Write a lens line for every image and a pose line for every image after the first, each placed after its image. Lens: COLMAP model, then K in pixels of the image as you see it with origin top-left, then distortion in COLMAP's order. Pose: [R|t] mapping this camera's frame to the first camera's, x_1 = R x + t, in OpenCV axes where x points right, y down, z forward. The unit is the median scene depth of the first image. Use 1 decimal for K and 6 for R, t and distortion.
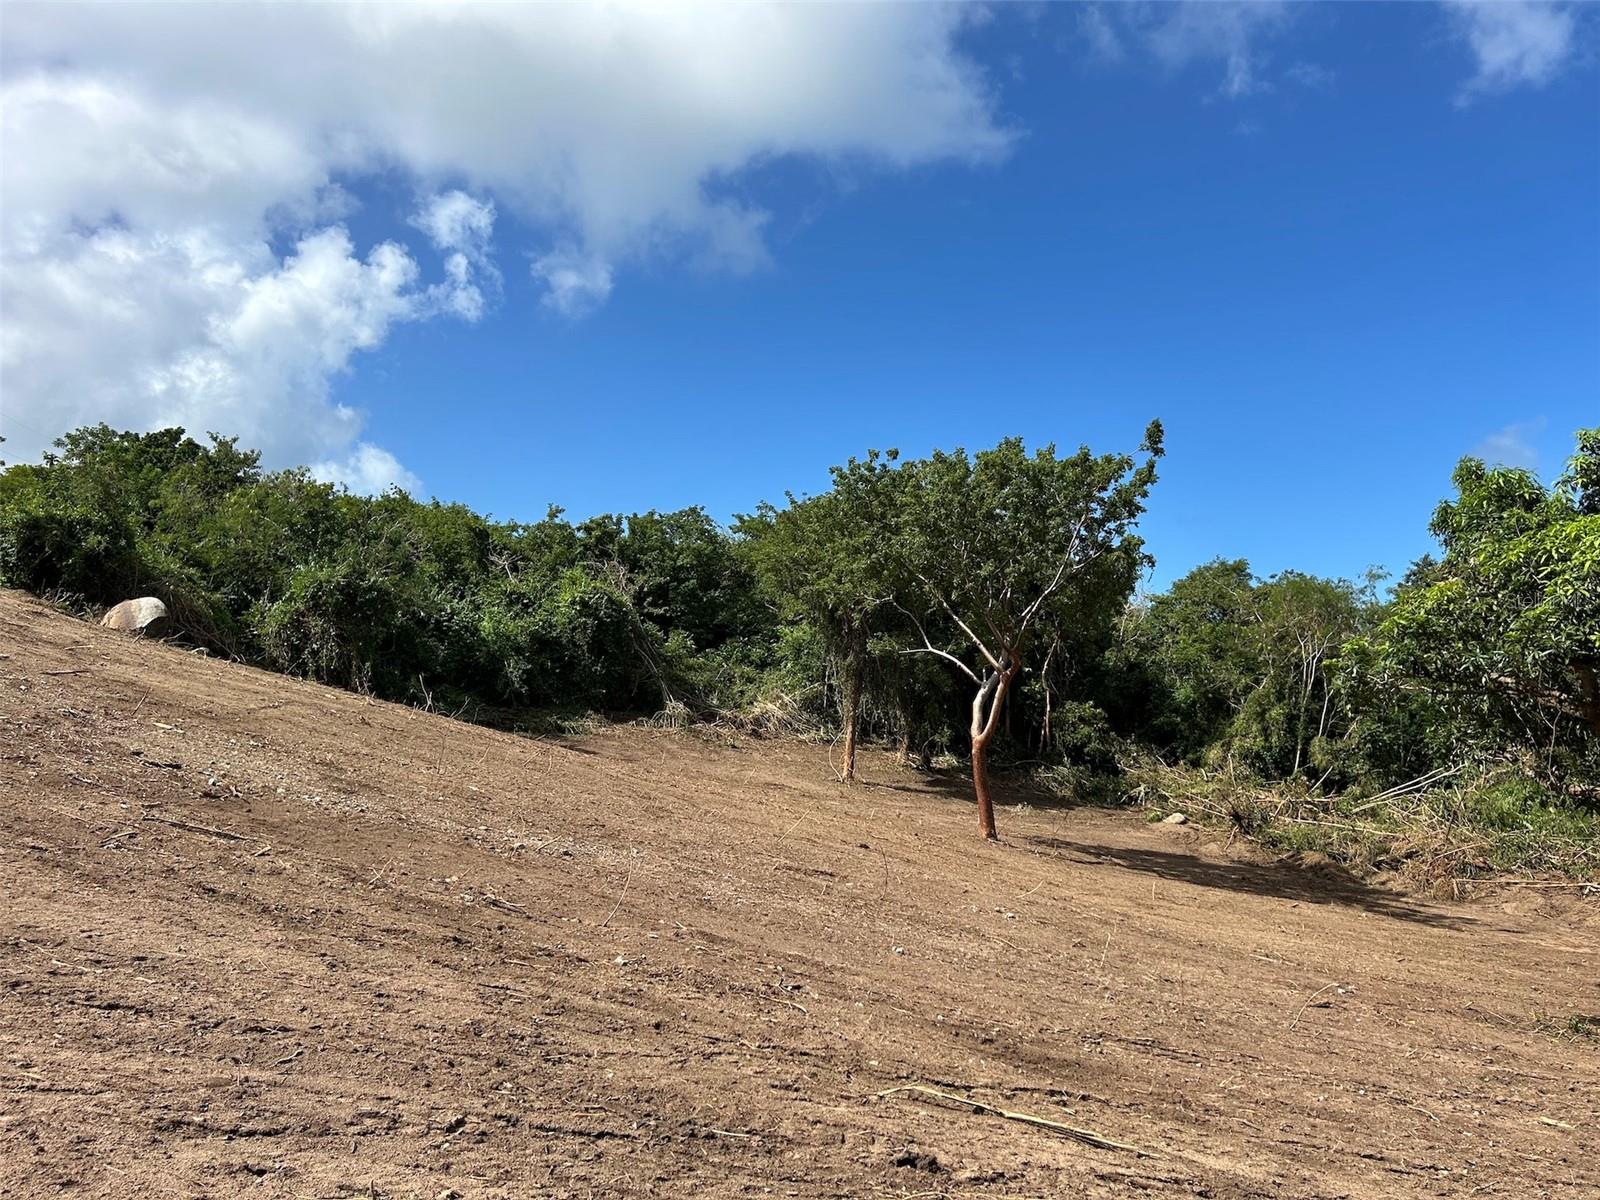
lens RADIAL K [[1144.4, 0, 803.8], [0, 1144.4, 597.3], [0, 0, 1]] dist [0.021385, -0.054014]
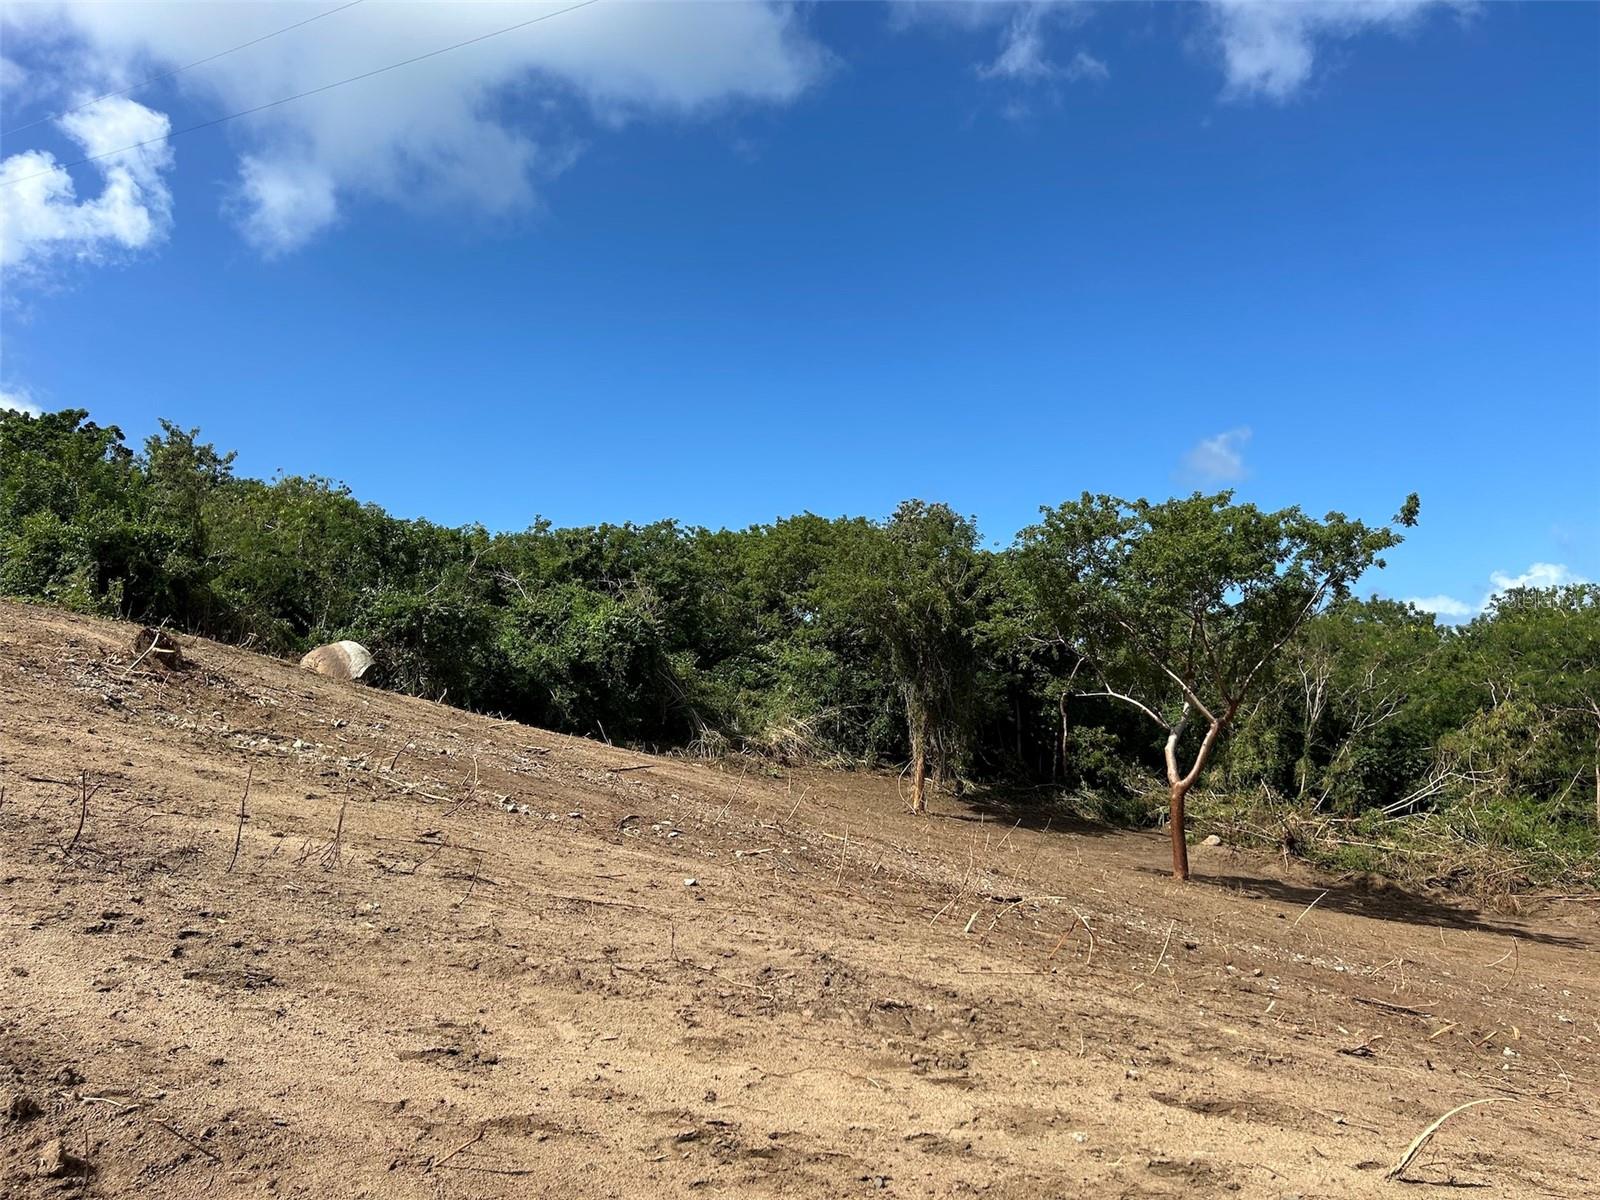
lens RADIAL K [[1144.4, 0, 803.8], [0, 1144.4, 597.3], [0, 0, 1]] dist [0.021385, -0.054014]
pose [[0.973115, 0.018943, 0.229541, -0.259960], [-0.020705, 0.999772, 0.005270, -0.027246], [-0.229389, -0.009881, 0.973285, 0.046156]]
